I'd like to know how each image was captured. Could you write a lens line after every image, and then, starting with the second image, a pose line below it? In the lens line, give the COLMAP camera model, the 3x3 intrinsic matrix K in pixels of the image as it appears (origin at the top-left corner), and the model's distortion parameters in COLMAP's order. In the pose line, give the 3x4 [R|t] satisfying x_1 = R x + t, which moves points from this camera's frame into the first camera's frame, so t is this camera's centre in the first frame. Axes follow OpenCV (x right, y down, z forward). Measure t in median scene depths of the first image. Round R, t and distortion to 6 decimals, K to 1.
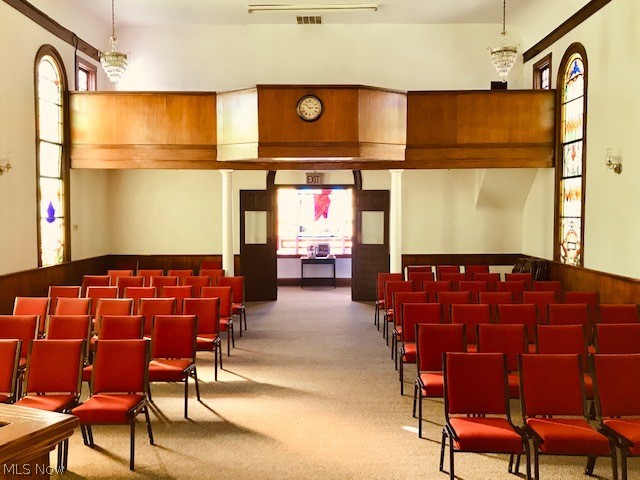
lens RADIAL K [[598.9, 0, 320.0], [0, 598.9, 240.0], [0, 0, 1]] dist [-0.003261, -0.008491]
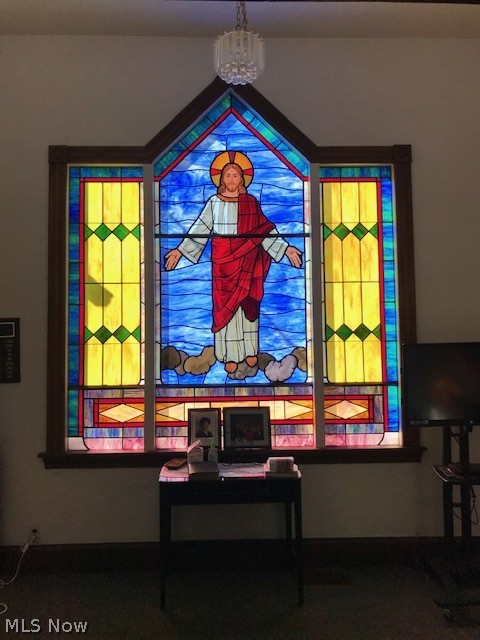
lens RADIAL K [[518.9, 0, 240.0], [0, 518.9, 320.0], [0, 0, 1]] dist [0.090248, -0.219095]
pose [[0.999484, -0.009322, 0.030724, -0.006408], [0.012484, 0.994460, -0.104368, -0.014904], [-0.029581, 0.104697, 0.994064, 1.135703]]
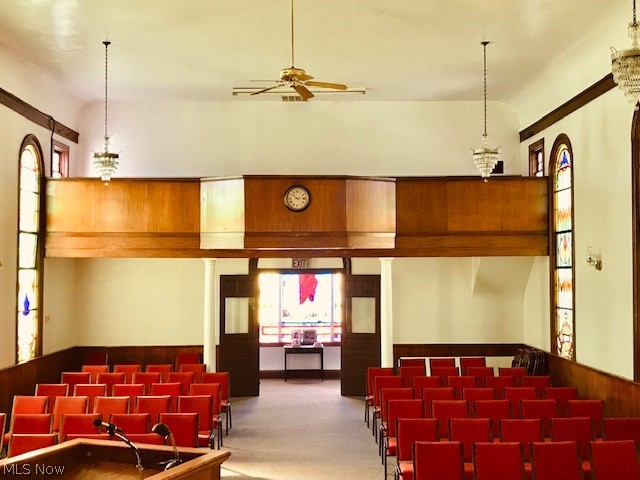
lens RADIAL K [[783.7, 0, 320.0], [0, 783.7, 240.0], [0, 0, 1]] dist [0.032202, -0.018542]
pose [[0.999720, -0.001117, 0.023630, -0.009063], [0.003260, 0.995857, -0.090872, -0.032151], [-0.023431, 0.090923, 0.995582, -0.259541]]
